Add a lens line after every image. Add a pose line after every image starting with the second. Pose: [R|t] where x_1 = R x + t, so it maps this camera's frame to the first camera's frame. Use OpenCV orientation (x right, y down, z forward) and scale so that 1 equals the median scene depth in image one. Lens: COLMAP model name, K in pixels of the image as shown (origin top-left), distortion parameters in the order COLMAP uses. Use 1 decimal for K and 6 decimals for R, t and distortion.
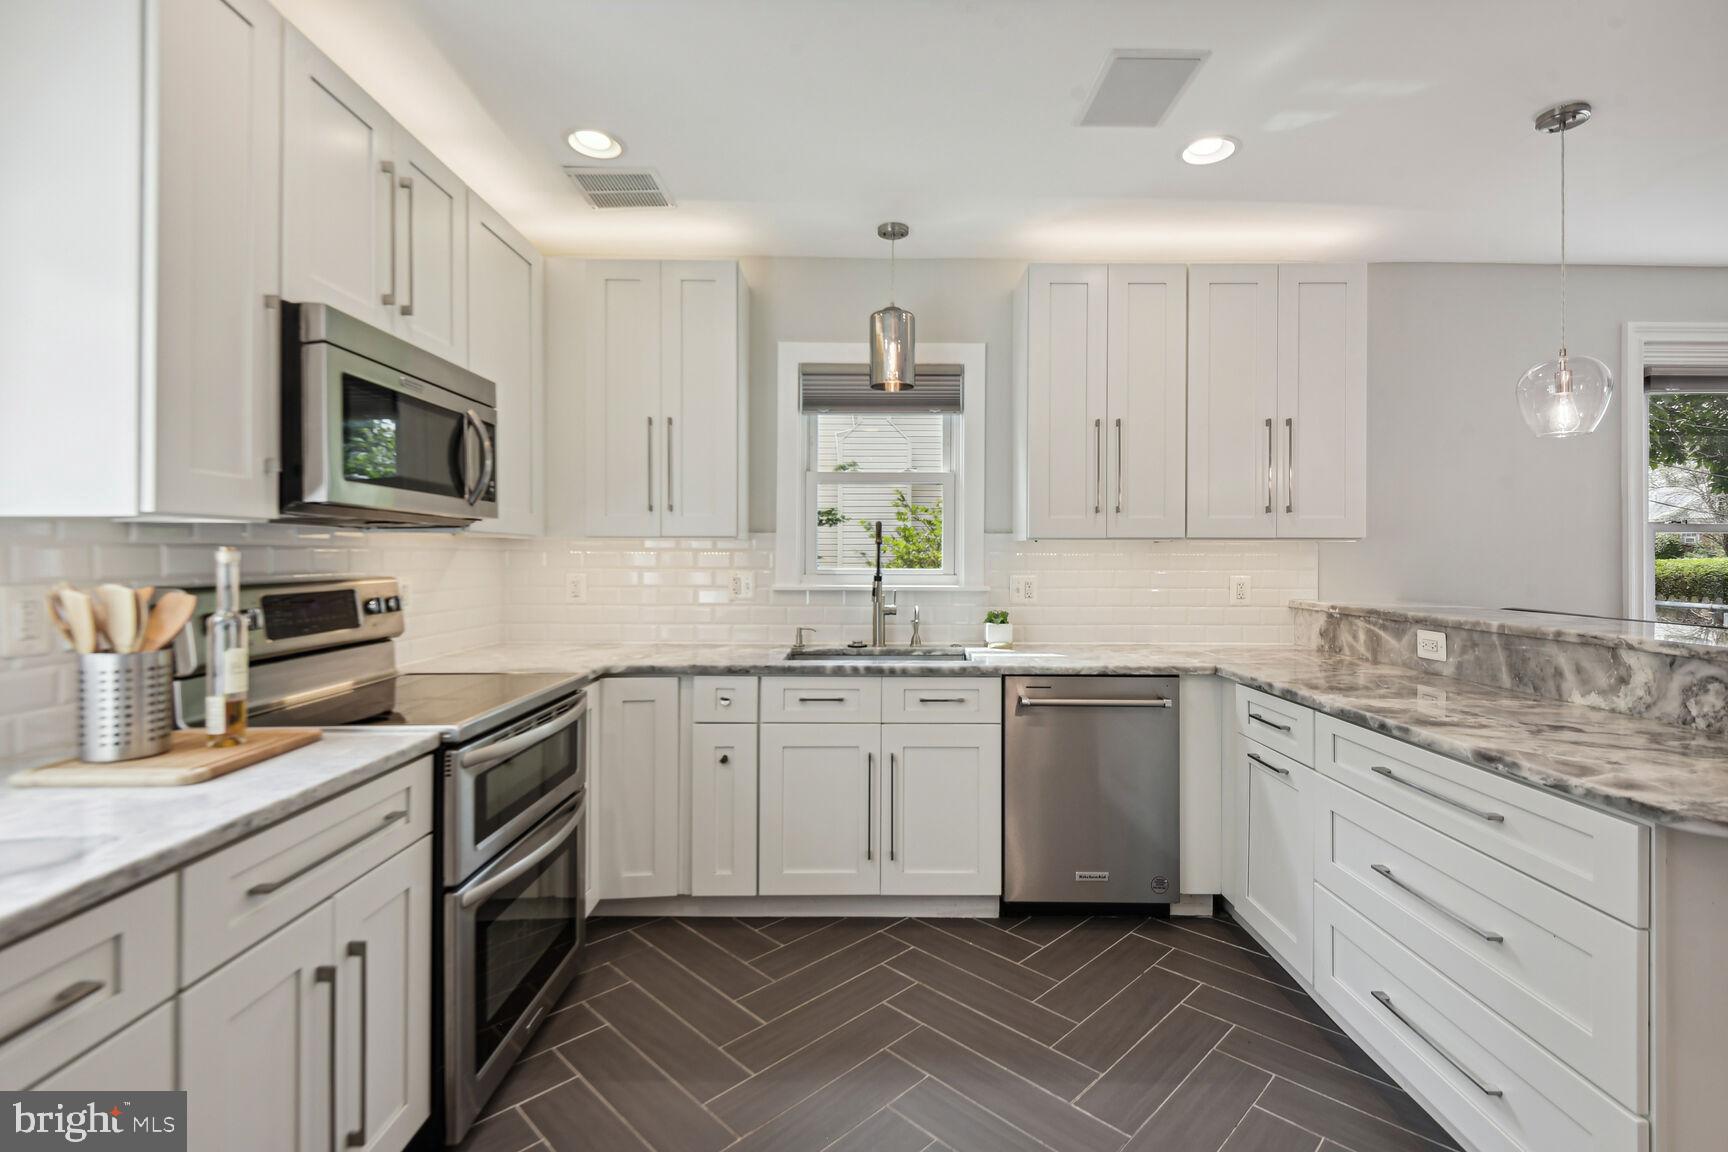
lens RADIAL K [[792.0, 0, 872.5], [0, 792.0, 553.8], [0, 0, 1]] dist [-0.000821, -0.000056]
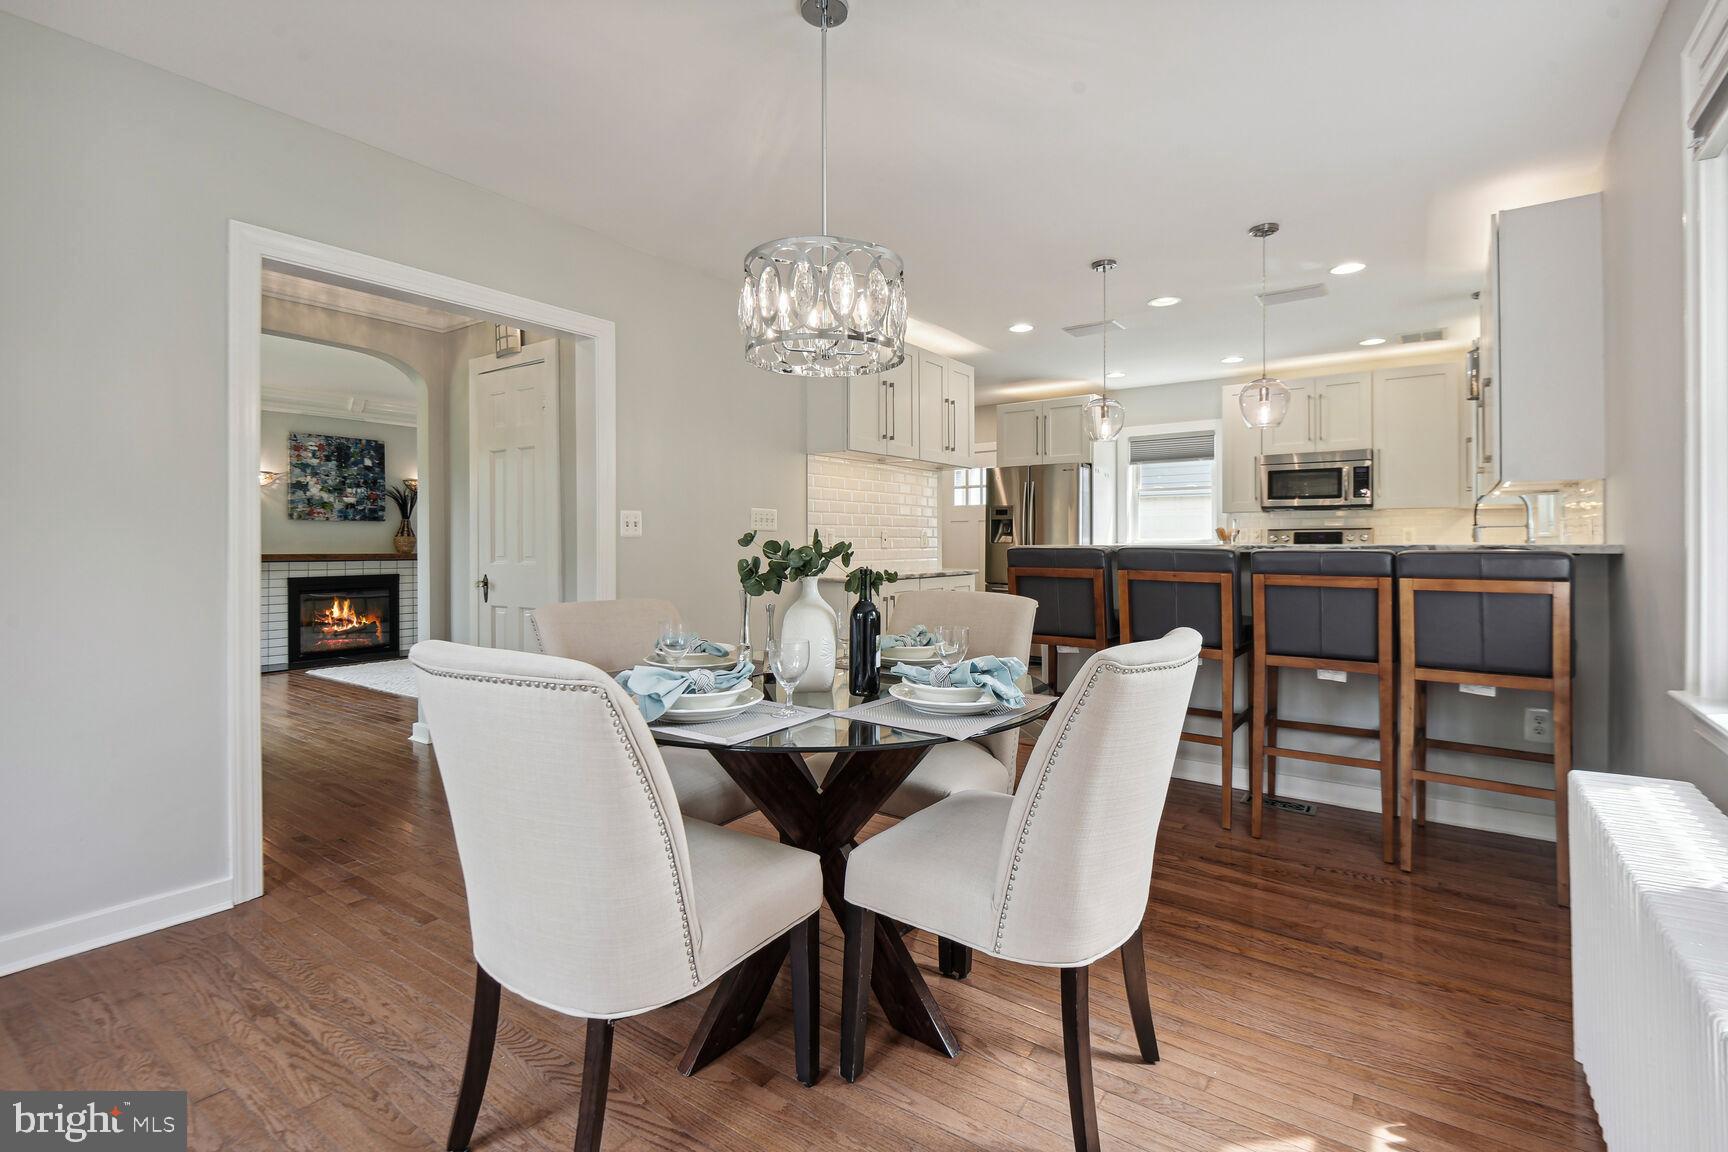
lens RADIAL K [[798.6, 0, 861.6], [0, 798.6, 540.1], [0, 0, 1]] dist [-0.000621, -0.000046]
pose [[-0.589424, -0.006763, -0.807795, 2.296423], [-0.001659, 0.999973, -0.007161, 0.084358], [0.807822, -0.002881, -0.589420, 1.104059]]
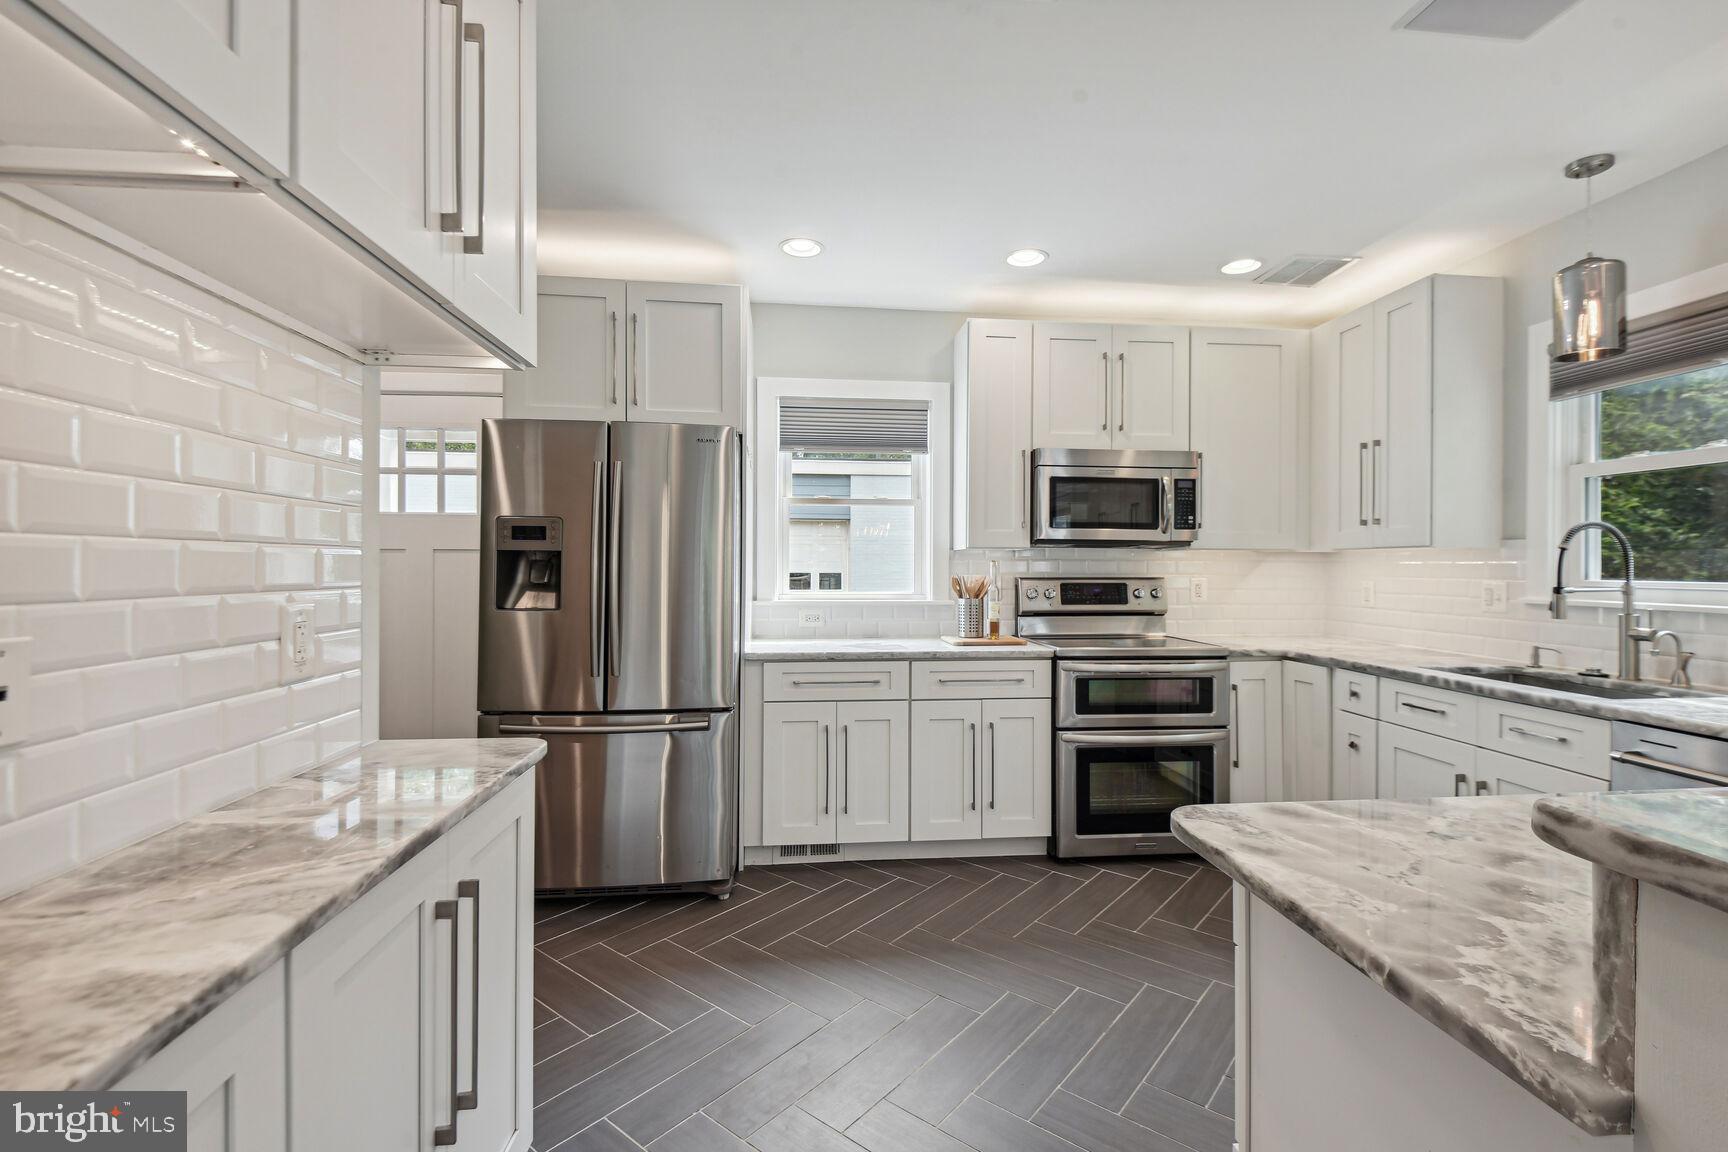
lens RADIAL K [[792.0, 0, 872.5], [0, 792.0, 553.8], [0, 0, 1]] dist [-0.000821, -0.000056]
pose [[0.080587, -0.017322, -0.996597, 0.882084], [-0.002650, 0.999842, -0.017593, 0.009024], [0.996744, 0.004059, 0.080529, 0.226925]]
